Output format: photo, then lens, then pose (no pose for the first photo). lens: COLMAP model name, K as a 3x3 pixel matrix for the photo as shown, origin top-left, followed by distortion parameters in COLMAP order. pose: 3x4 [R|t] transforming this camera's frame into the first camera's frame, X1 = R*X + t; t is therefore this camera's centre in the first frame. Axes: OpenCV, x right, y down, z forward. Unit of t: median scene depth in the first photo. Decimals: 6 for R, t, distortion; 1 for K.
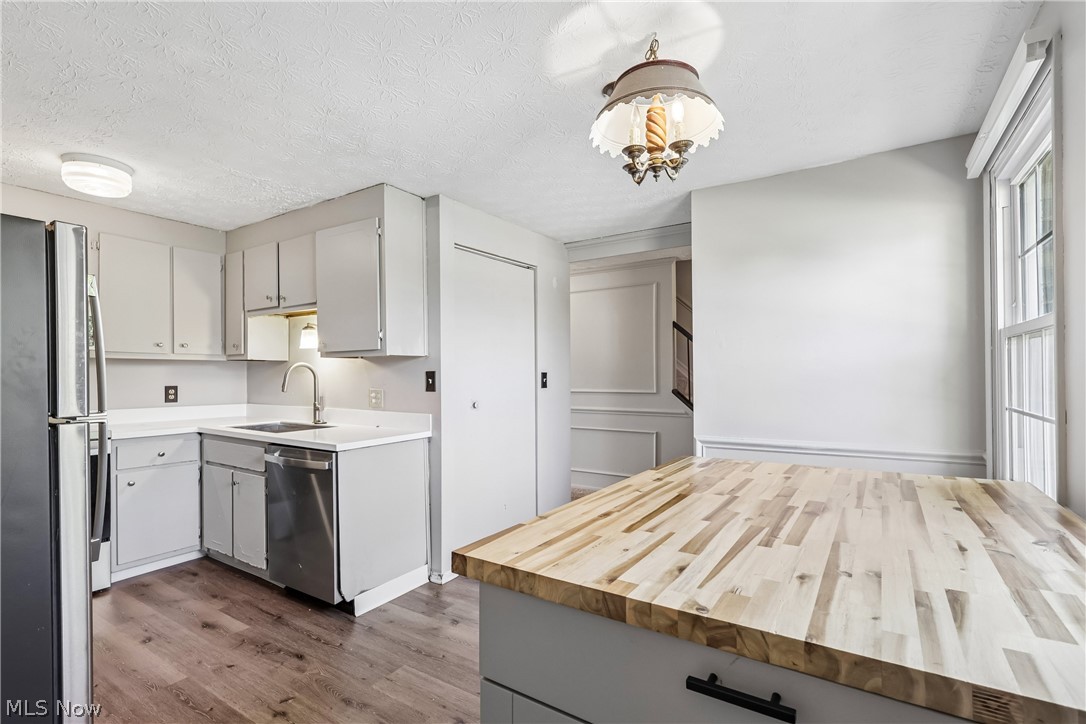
lens RADIAL K [[509.9, 0, 537.7], [0, 509.9, 374.2], [0, 0, 1]] dist [-0.001413, 0.000355]
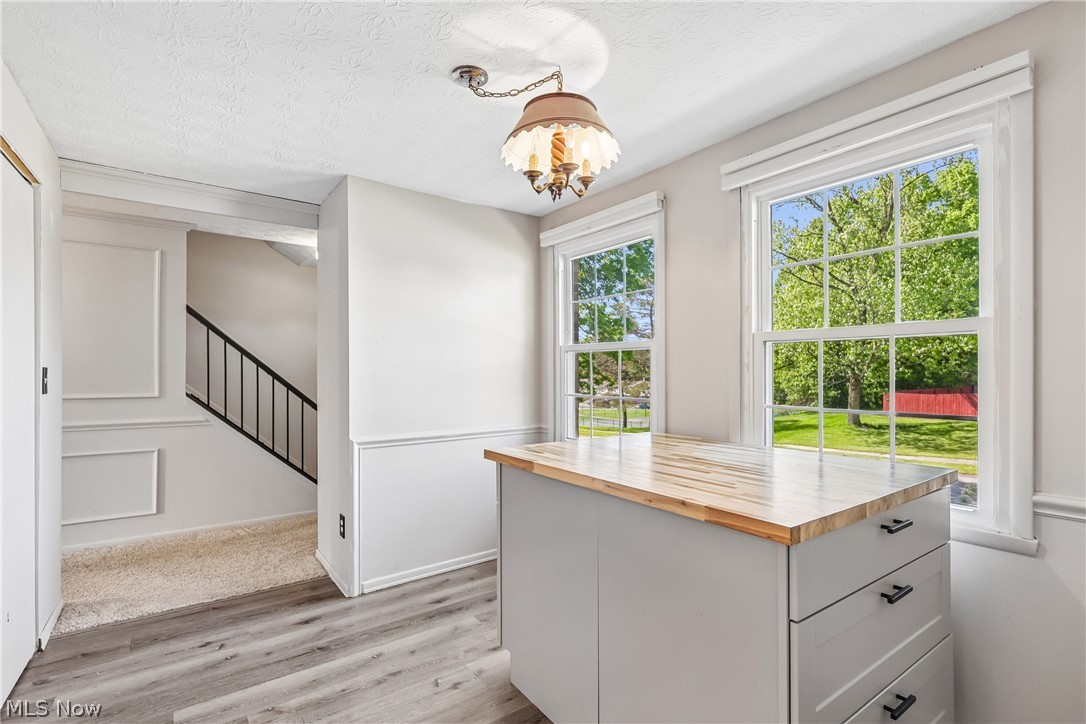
lens RADIAL K [[509.9, 0, 537.7], [0, 509.9, 374.2], [0, 0, 1]] dist [-0.001413, 0.000355]
pose [[0.356159, 0.004221, 0.934416, -0.505442], [-0.005213, 0.999983, -0.002530, 0.004476], [-0.934411, -0.003970, 0.356175, 0.395598]]
